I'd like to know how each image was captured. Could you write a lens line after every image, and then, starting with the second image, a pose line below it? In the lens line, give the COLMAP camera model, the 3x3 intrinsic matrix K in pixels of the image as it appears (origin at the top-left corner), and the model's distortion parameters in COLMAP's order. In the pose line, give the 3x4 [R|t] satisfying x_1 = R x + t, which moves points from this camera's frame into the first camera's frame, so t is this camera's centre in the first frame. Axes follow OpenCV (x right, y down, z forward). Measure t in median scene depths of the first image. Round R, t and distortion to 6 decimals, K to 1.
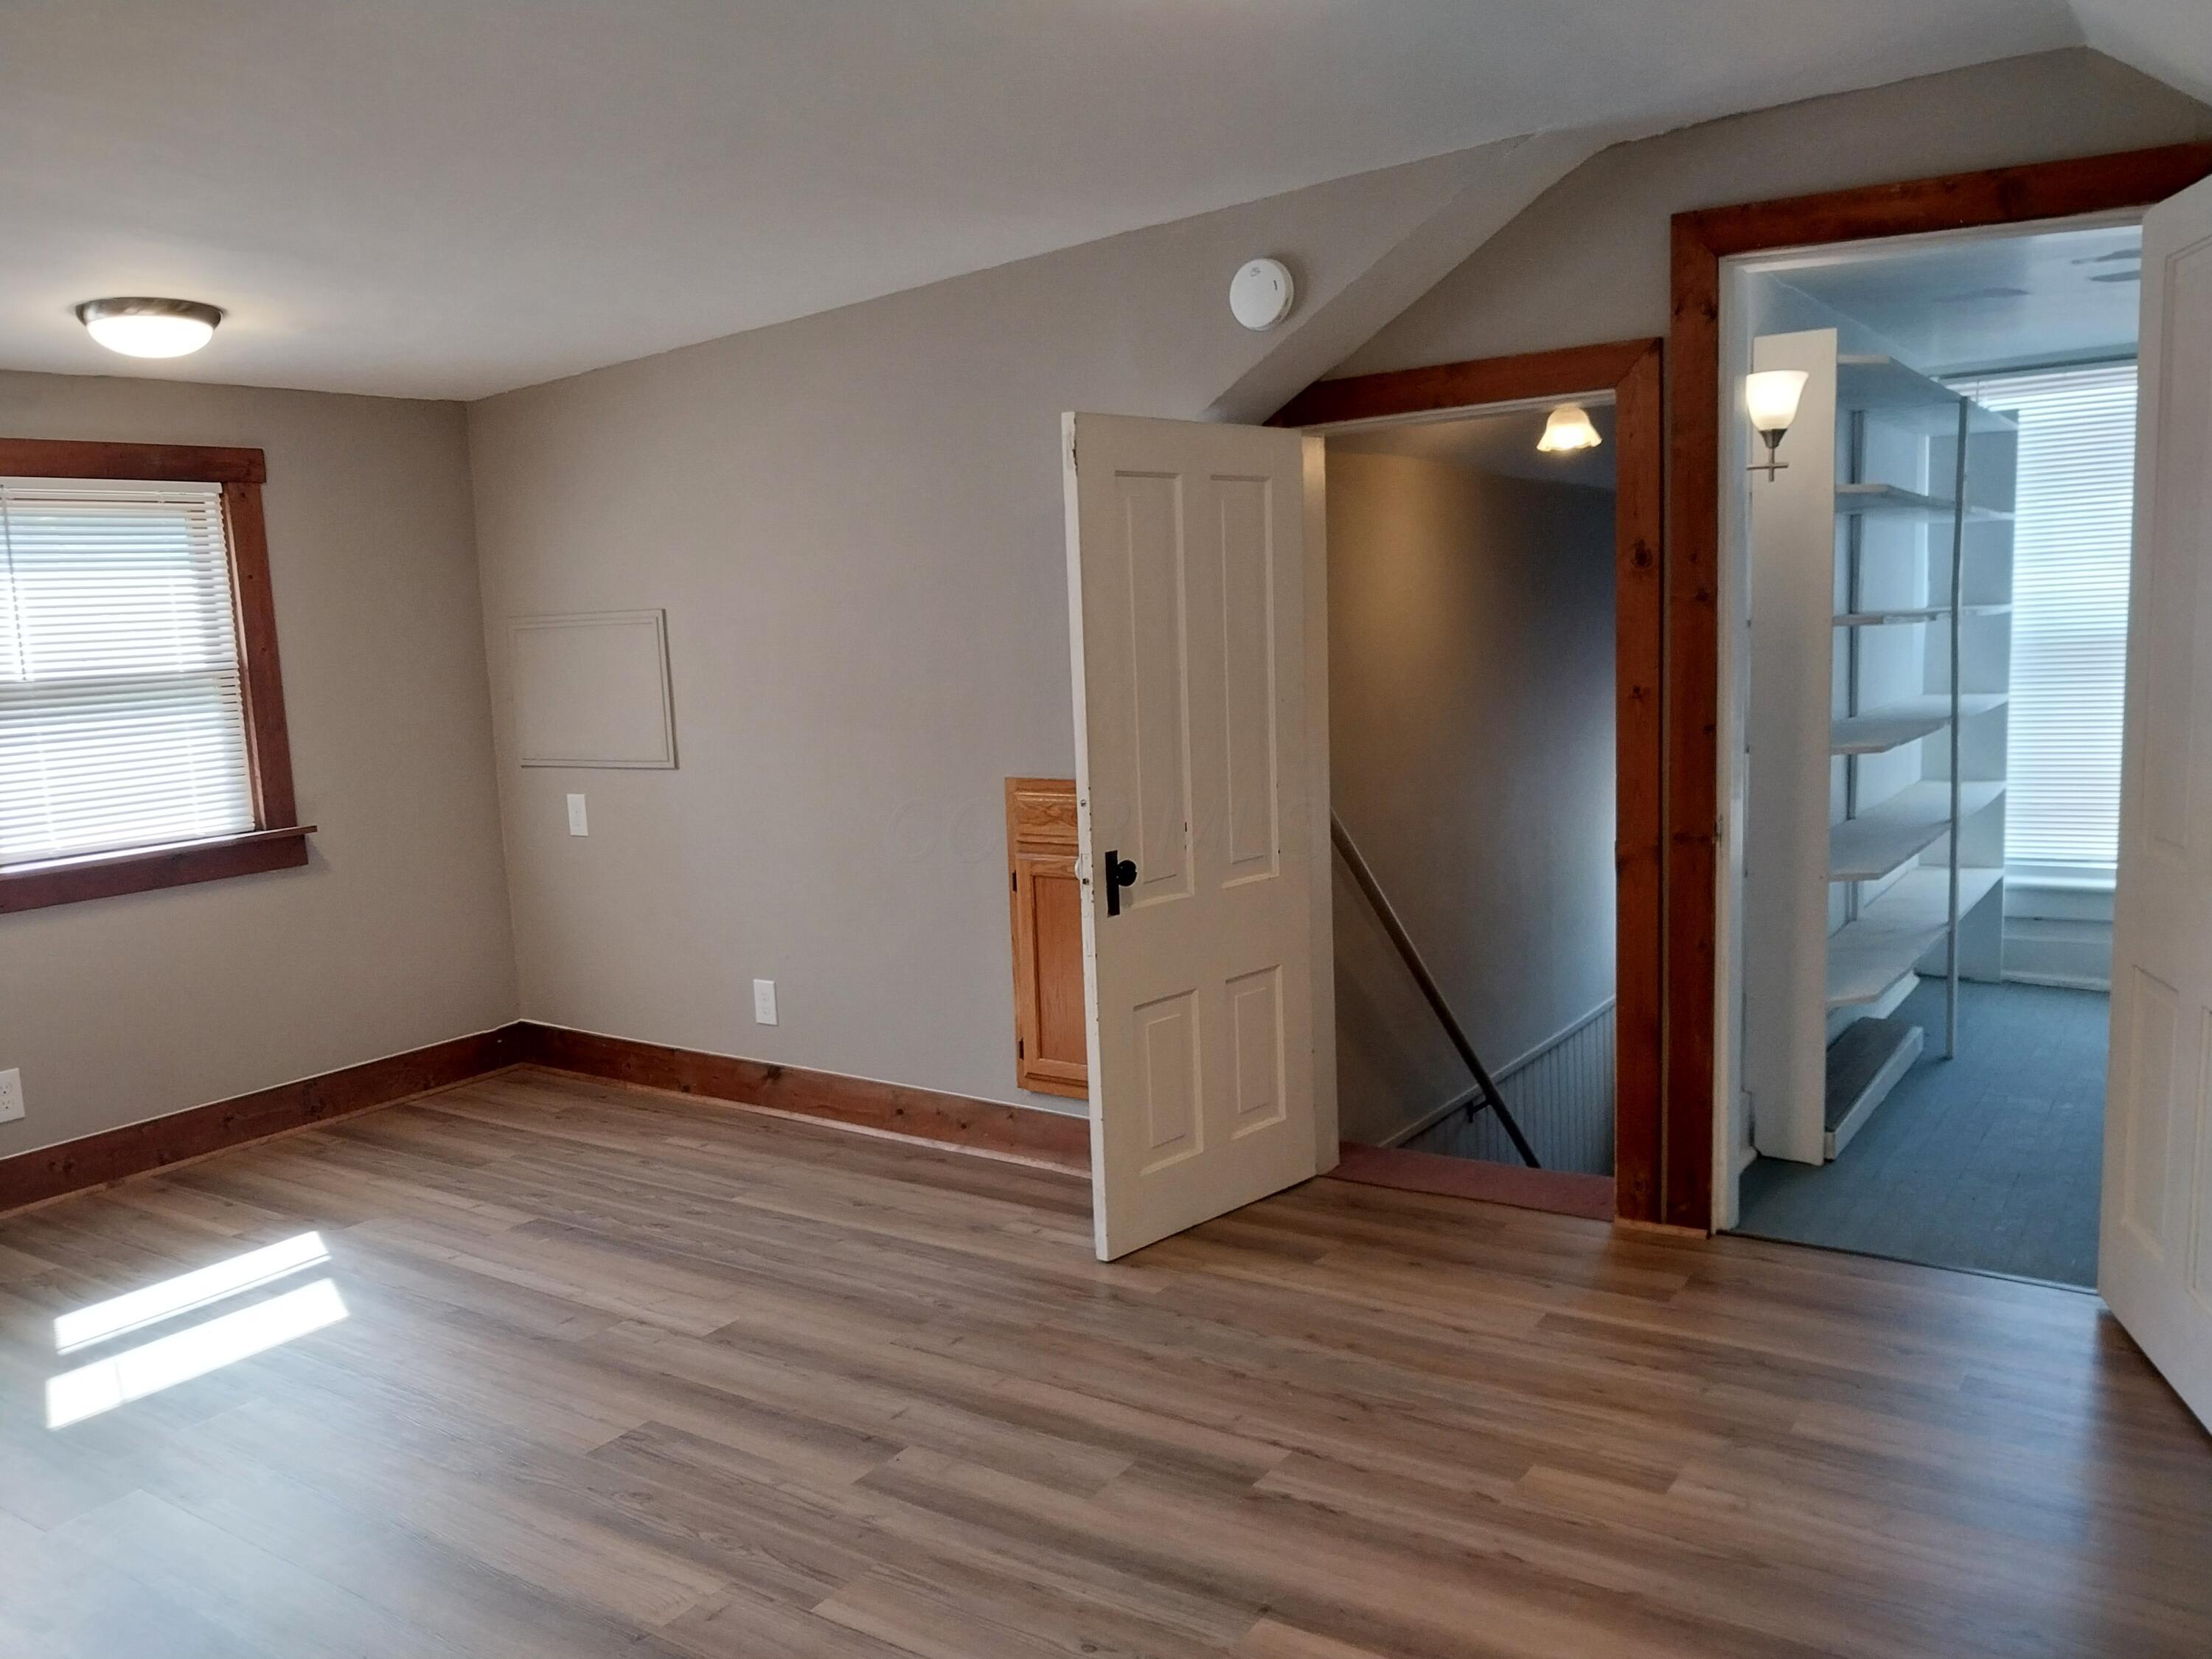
lens RADIAL K [[1734.8, 0, 1114.6], [0, 1734.8, 829.6], [0, 0, 1]] dist [0.088831, -0.150861]
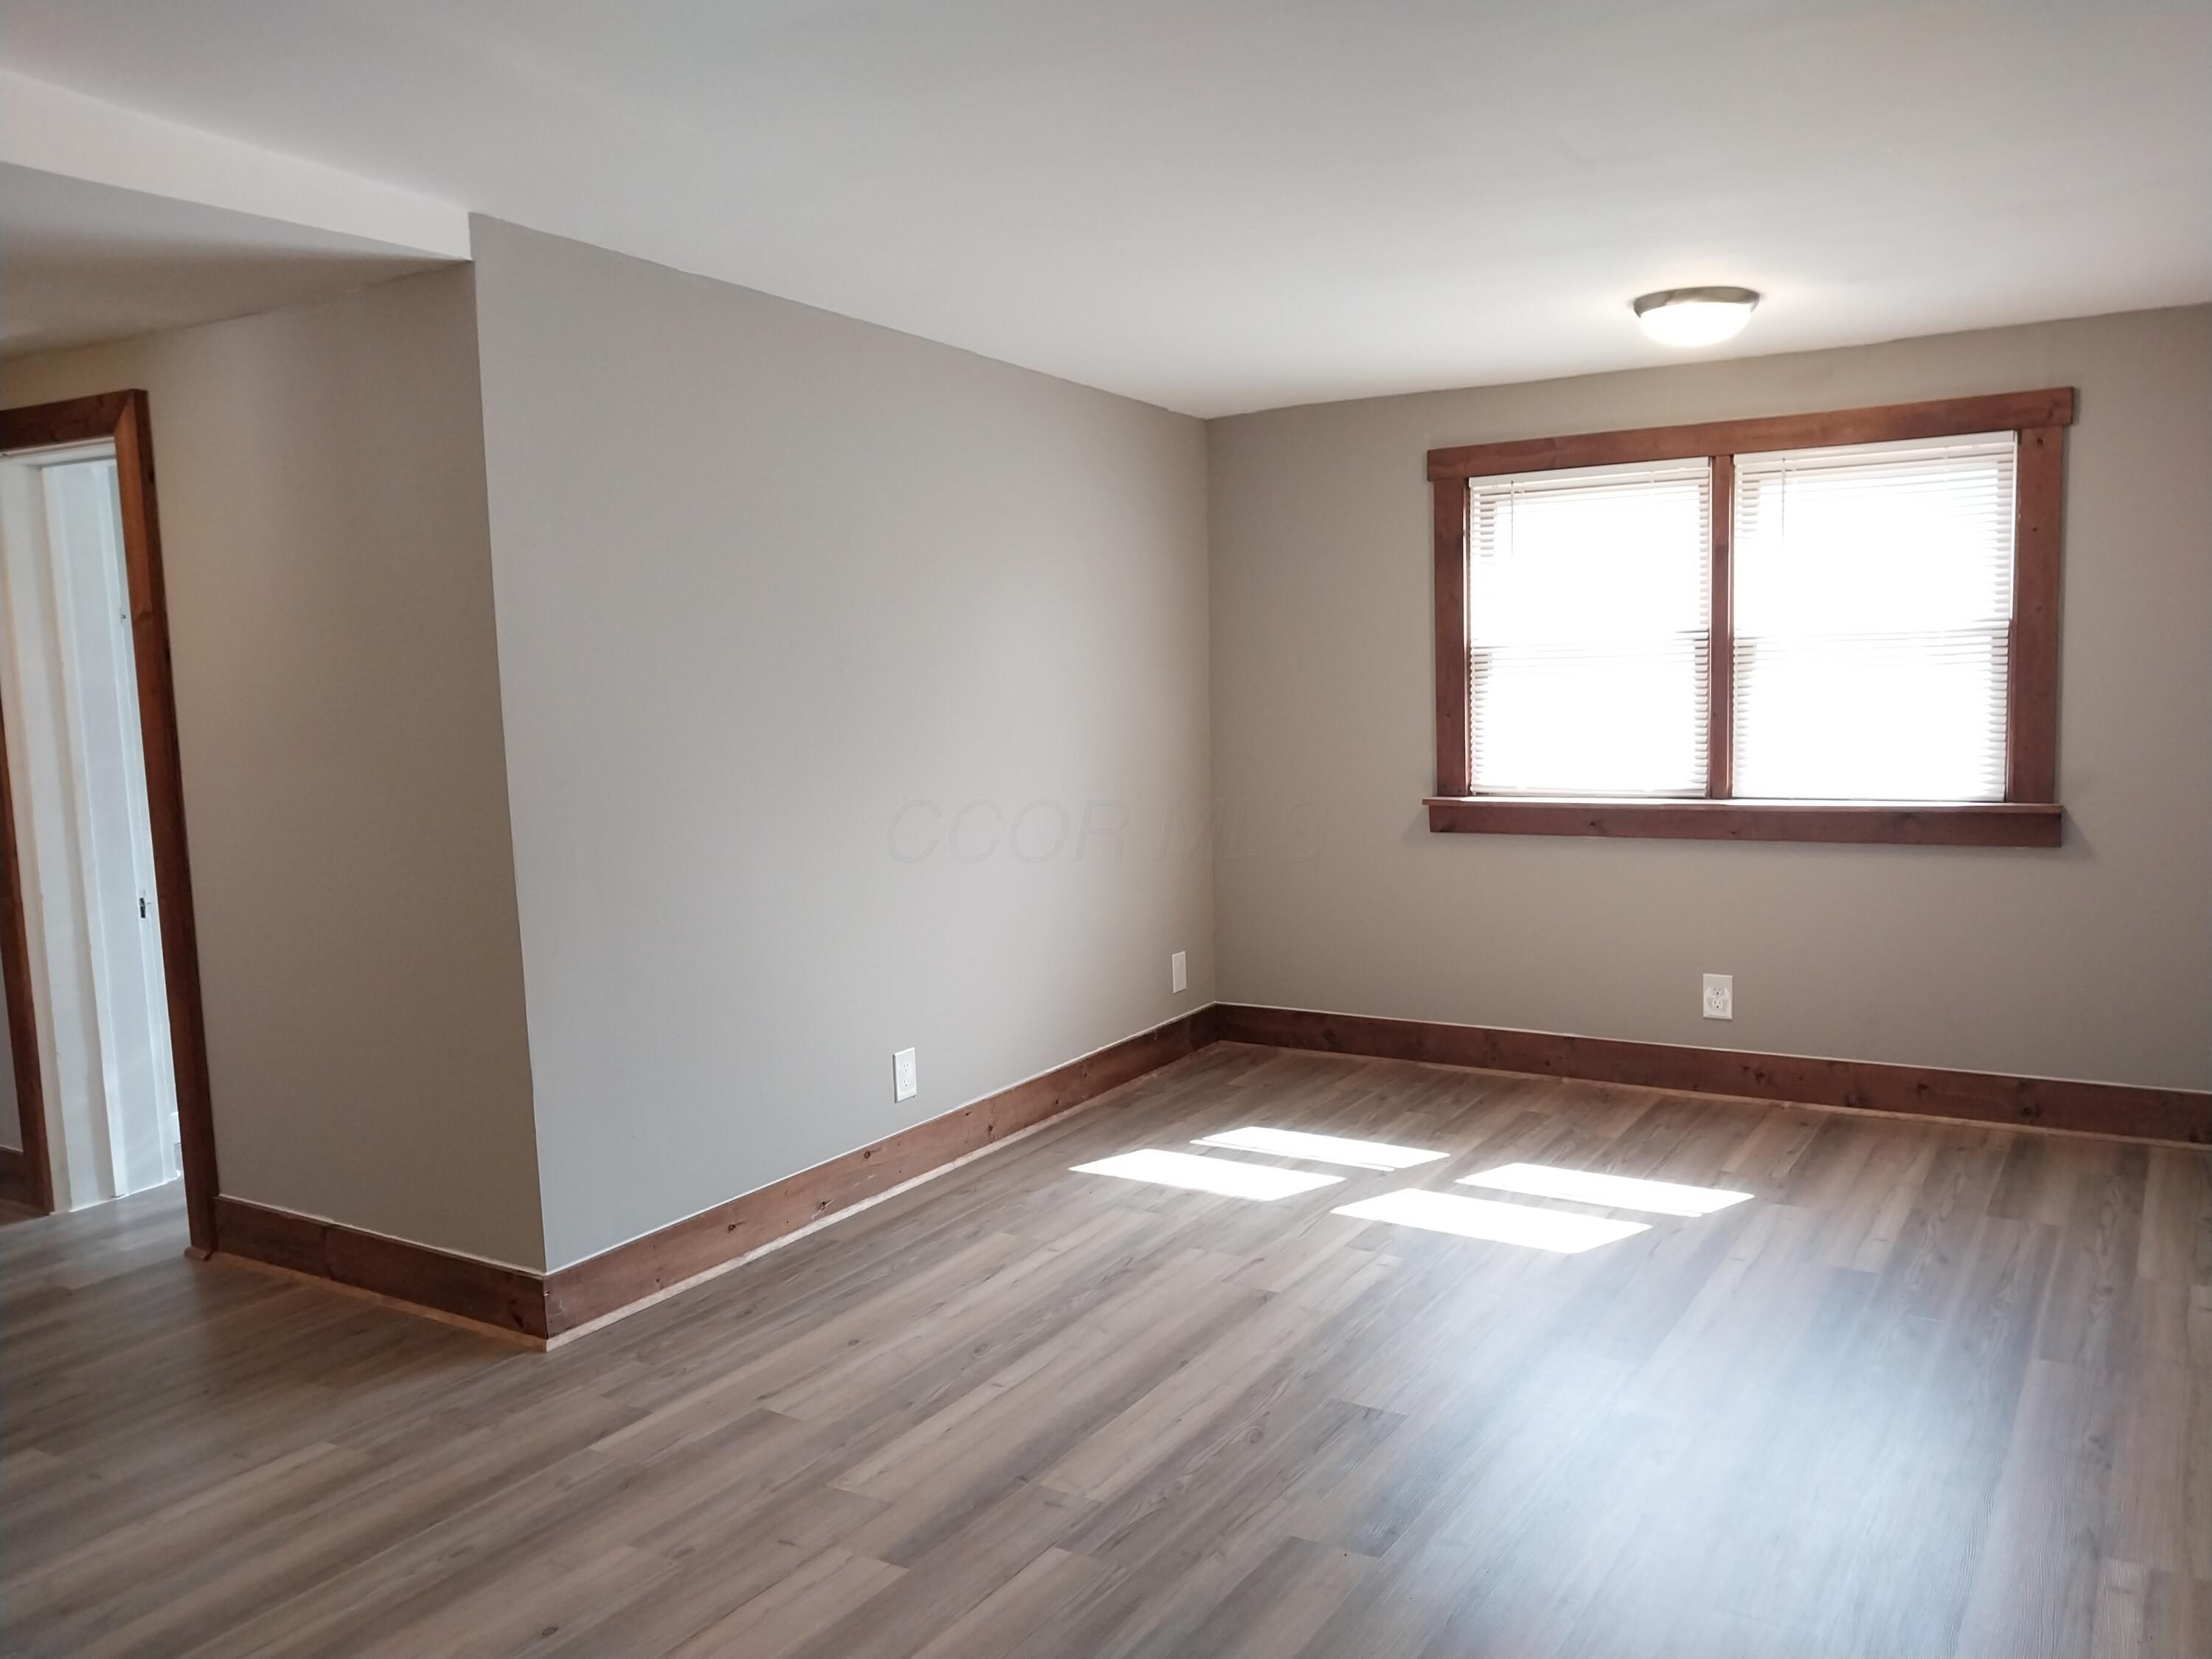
lens RADIAL K [[1734.8, 0, 1114.6], [0, 1734.8, 829.6], [0, 0, 1]] dist [0.088831, -0.150861]
pose [[0.055748, 0.146904, -0.987579, 0.448180], [-0.094278, 0.985472, 0.141268, -0.078654], [0.993984, 0.085232, 0.068788, 0.501813]]
